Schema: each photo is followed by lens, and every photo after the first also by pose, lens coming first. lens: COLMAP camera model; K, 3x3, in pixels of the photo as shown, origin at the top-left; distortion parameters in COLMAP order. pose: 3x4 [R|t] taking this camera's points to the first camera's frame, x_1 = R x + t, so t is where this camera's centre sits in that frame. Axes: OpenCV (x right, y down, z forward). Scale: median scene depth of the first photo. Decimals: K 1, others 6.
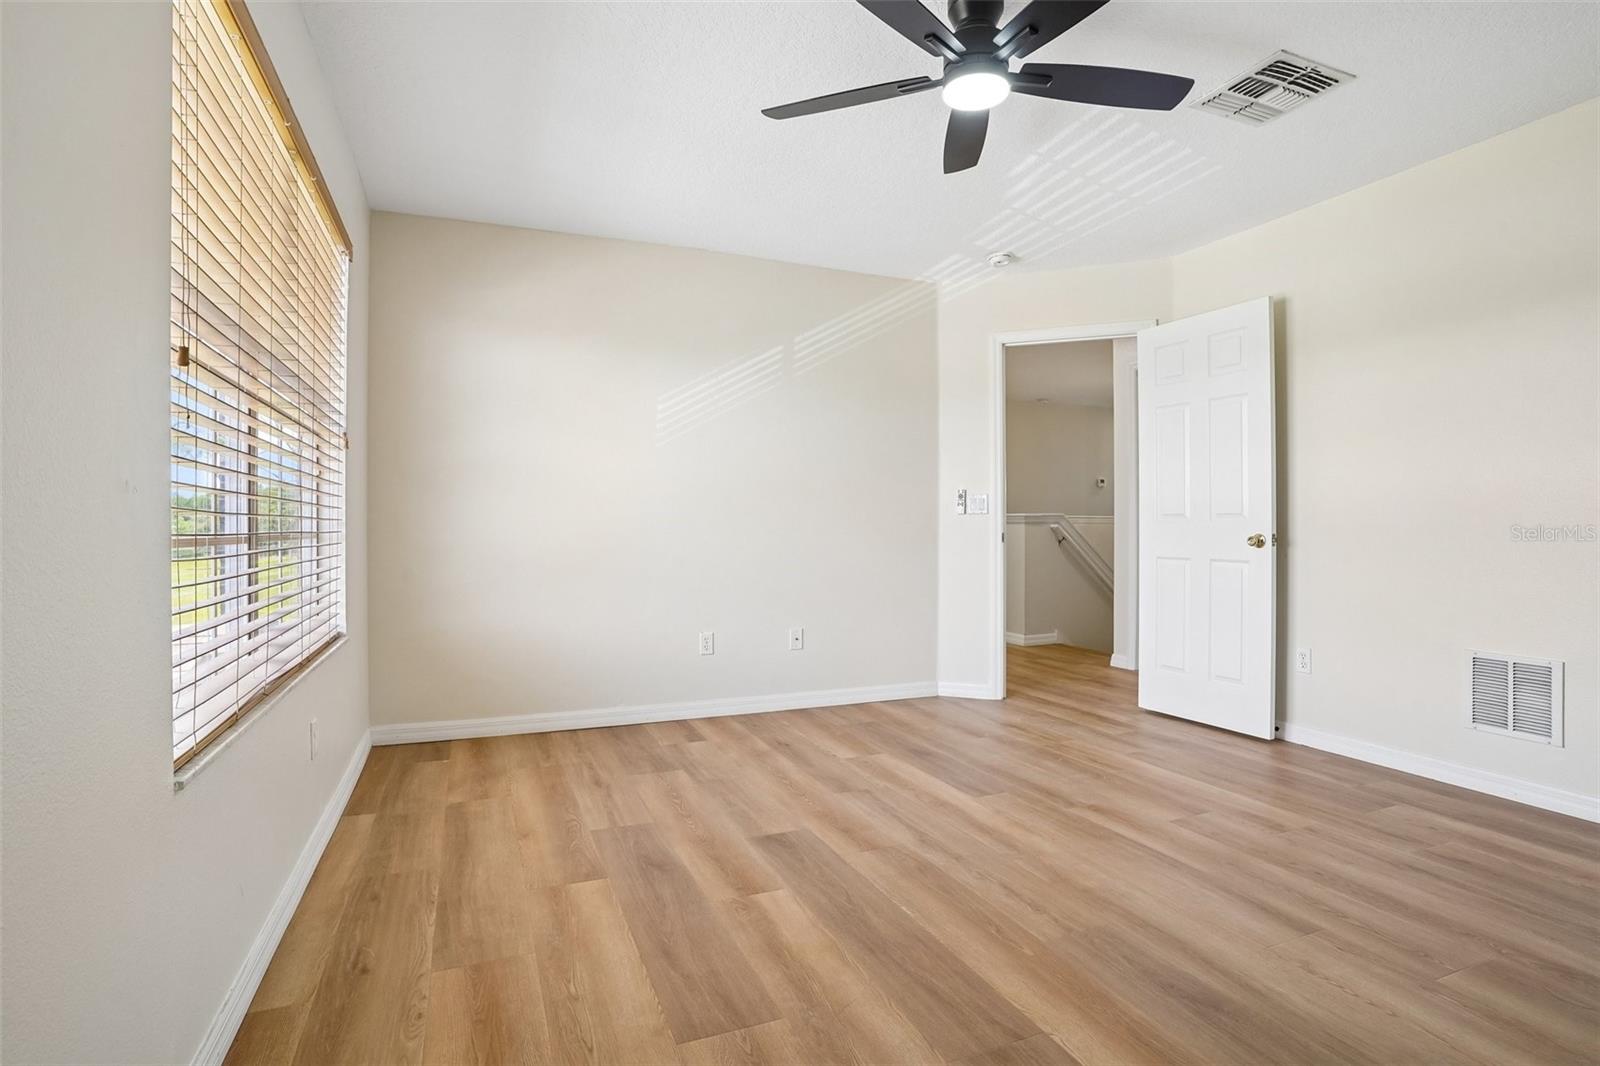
lens RADIAL K [[753.2, 0, 800.8], [0, 753.2, 532.1], [0, 0, 1]] dist [-0.000298, 0.002163]
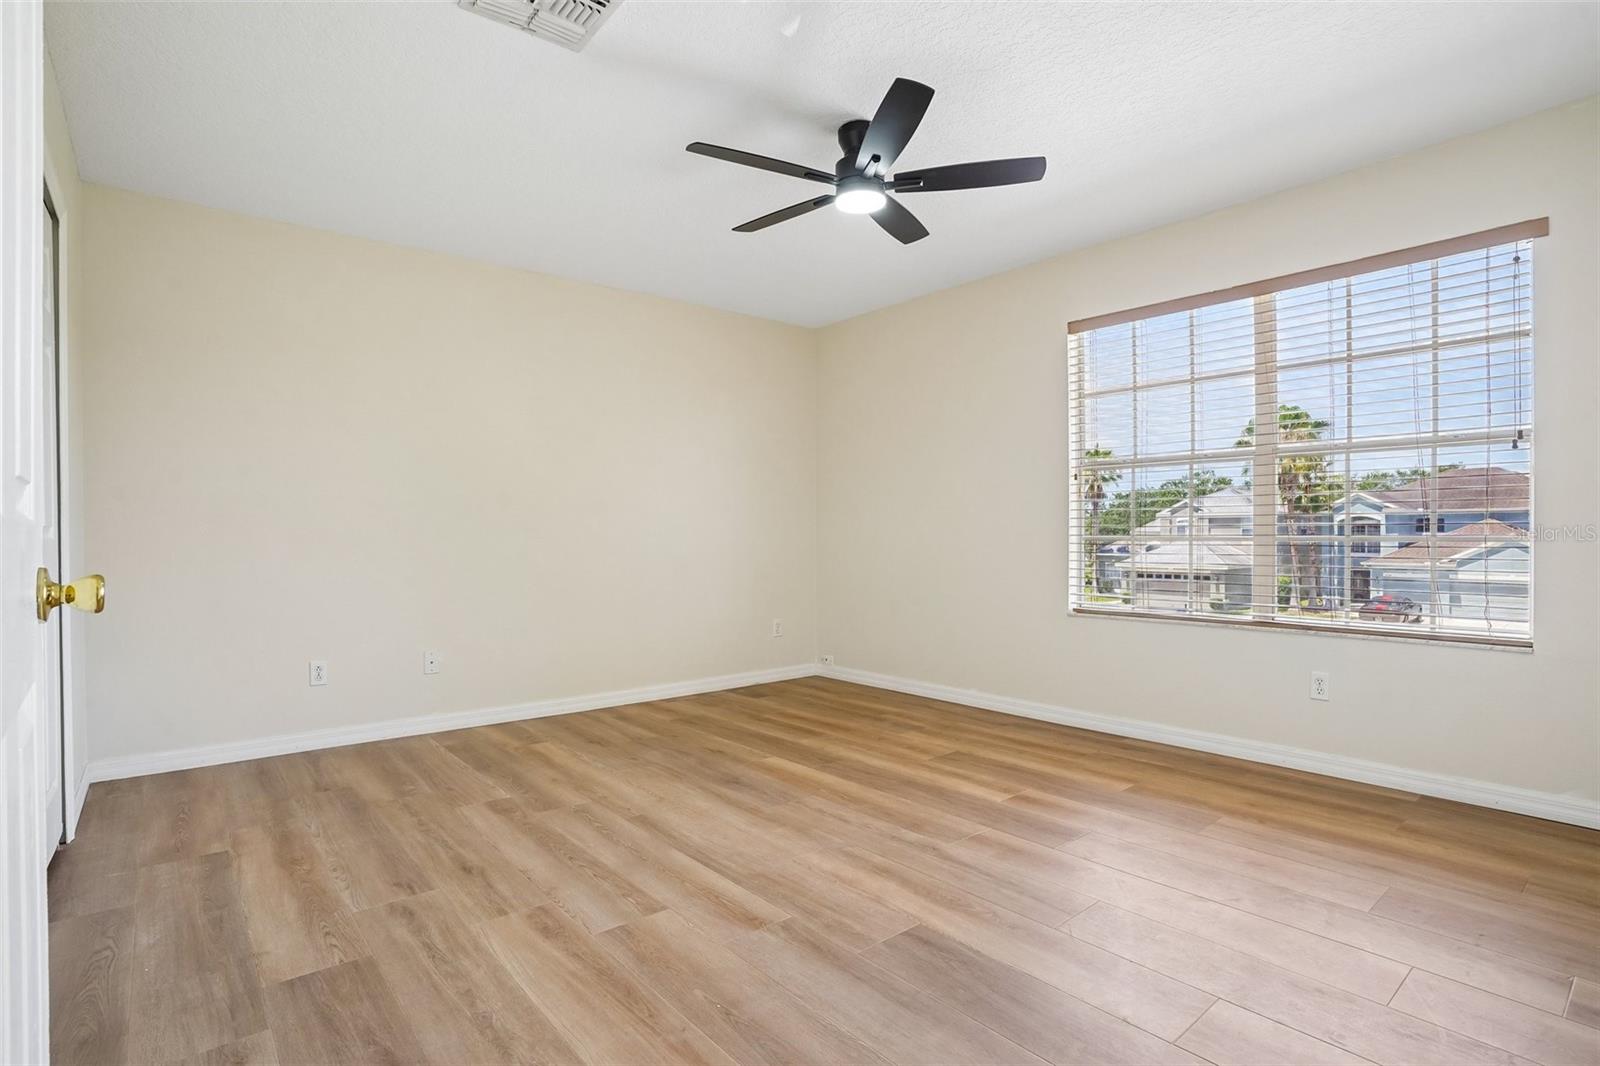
lens RADIAL K [[753.2, 0, 800.0], [0, 753.2, 533.6], [0, 0, 1]] dist [-0.000298, 0.002163]
pose [[-0.949710, -0.000185, -0.313129, 0.651114], [-0.000846, 0.999998, 0.001974, -0.004075], [0.313128, 0.002139, -0.949708, 1.918248]]
